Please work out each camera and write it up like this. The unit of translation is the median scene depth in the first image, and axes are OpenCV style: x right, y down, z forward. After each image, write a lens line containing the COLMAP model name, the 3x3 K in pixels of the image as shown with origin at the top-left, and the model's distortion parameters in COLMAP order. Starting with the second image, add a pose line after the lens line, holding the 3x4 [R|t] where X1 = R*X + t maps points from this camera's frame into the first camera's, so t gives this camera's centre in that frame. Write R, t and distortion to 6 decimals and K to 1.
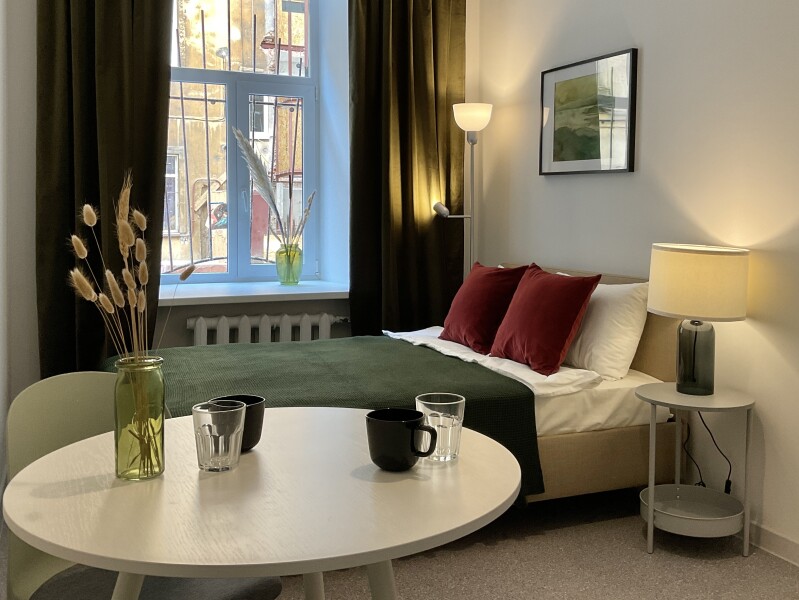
lens RADIAL K [[777.9, 0, 399.0], [0, 777.9, 273.8], [0, 0, 1]] dist [0.143269, -0.007280]
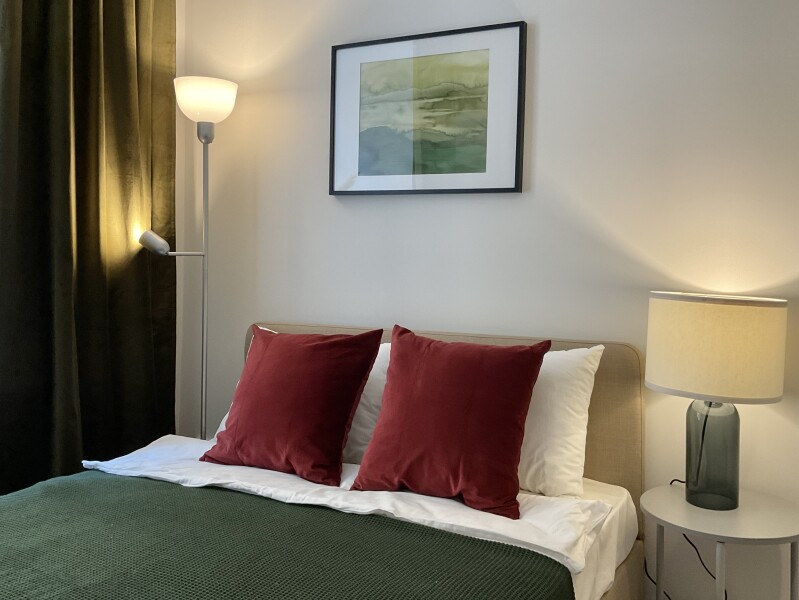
lens RADIAL K [[703.7, 0, 399.5], [0, 703.7, 273.6], [0, 0, 1]] dist [0.068307, -0.007295]
pose [[0.772141, -0.013809, 0.635302, -0.178654], [0.046906, 0.998275, -0.035310, -0.032807], [-0.633718, 0.057064, 0.771456, 0.509739]]
